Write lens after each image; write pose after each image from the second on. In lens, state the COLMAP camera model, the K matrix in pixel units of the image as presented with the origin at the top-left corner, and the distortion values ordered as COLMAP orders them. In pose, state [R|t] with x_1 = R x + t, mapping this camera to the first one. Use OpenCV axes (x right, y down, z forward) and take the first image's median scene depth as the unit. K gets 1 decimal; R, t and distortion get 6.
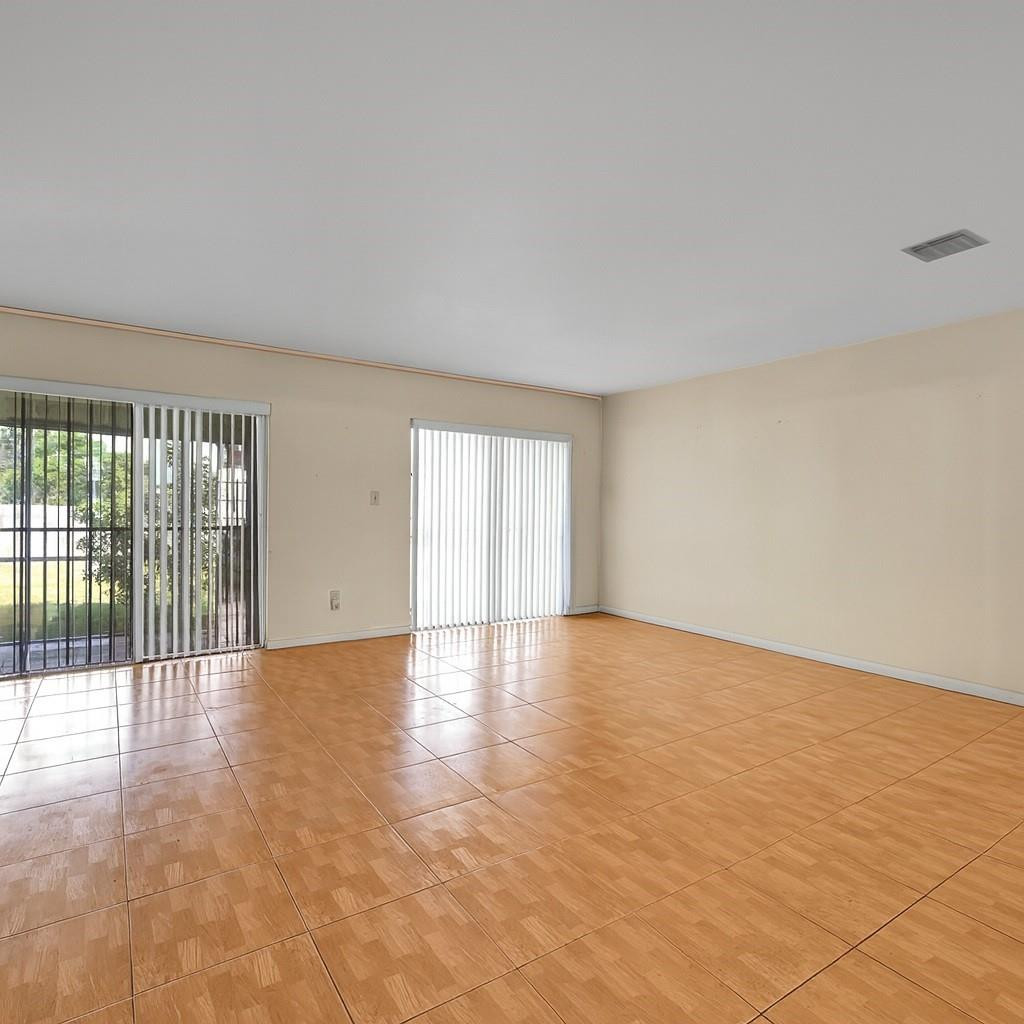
lens RADIAL K [[600.2, 0, 512.0], [0, 600.2, 512.0], [0, 0, 1]] dist [0.048761, 0.000392]
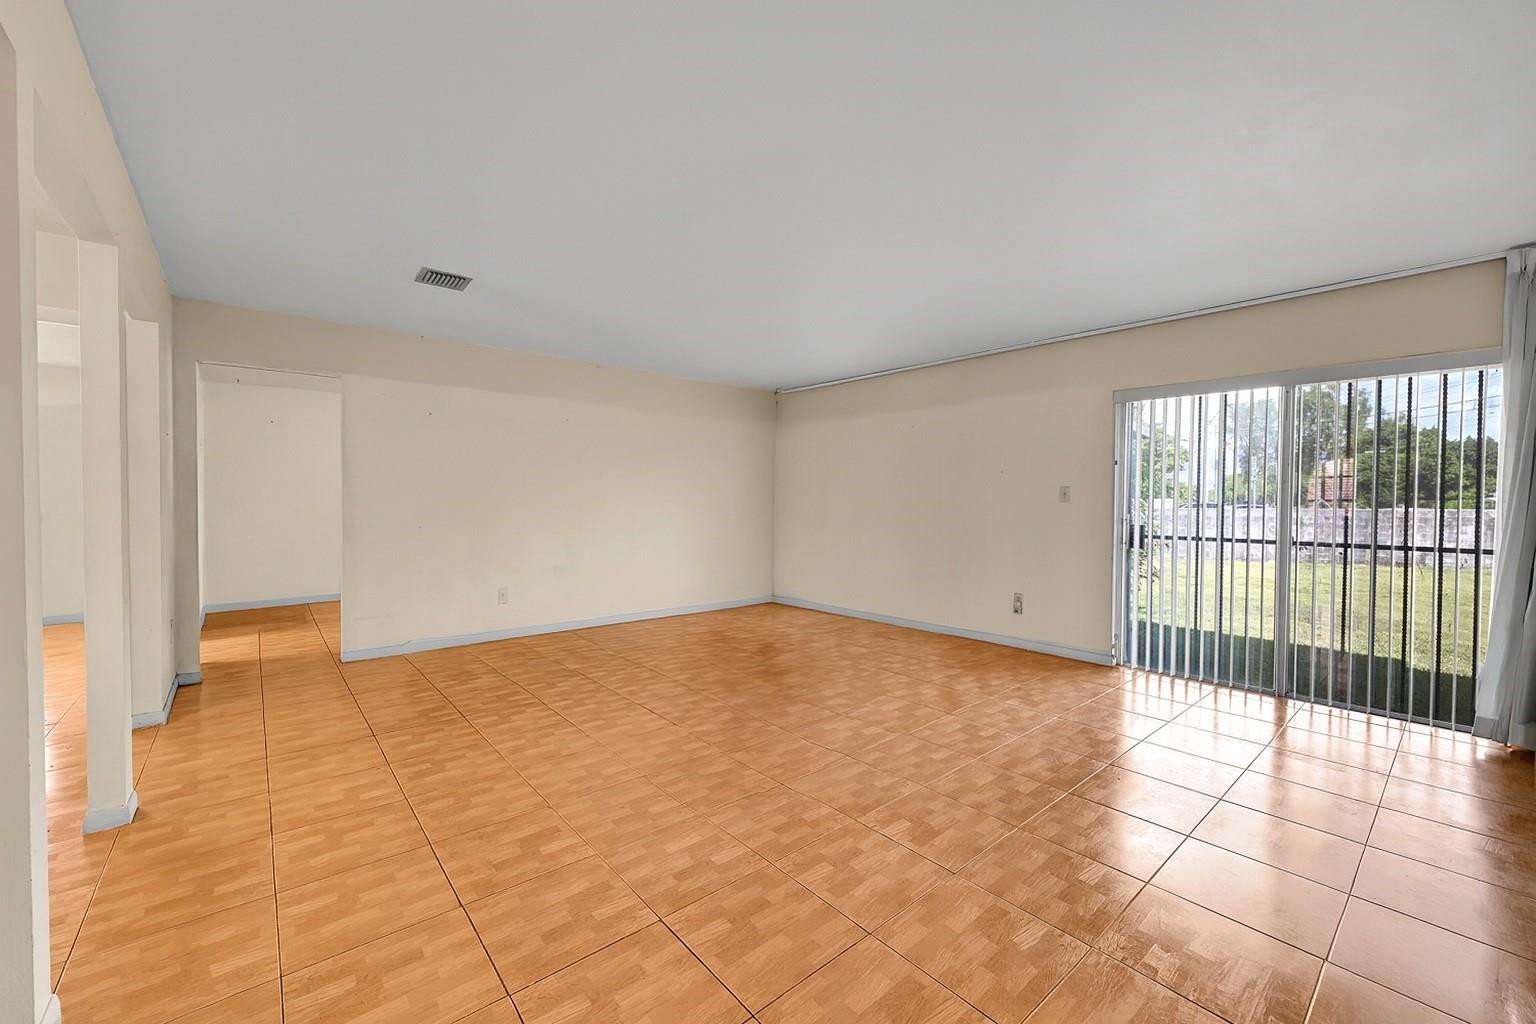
lens RADIAL K [[607.8, 0, 768.0], [0, 607.8, 512.0], [0, 0, 1]] dist [-0.002322, 0.000033]
pose [[0.120711, 0.003137, -0.992683, 0.854216], [-0.011404, 0.999933, 0.001773, 0.008862], [0.992622, 0.011107, 0.120739, 0.702839]]
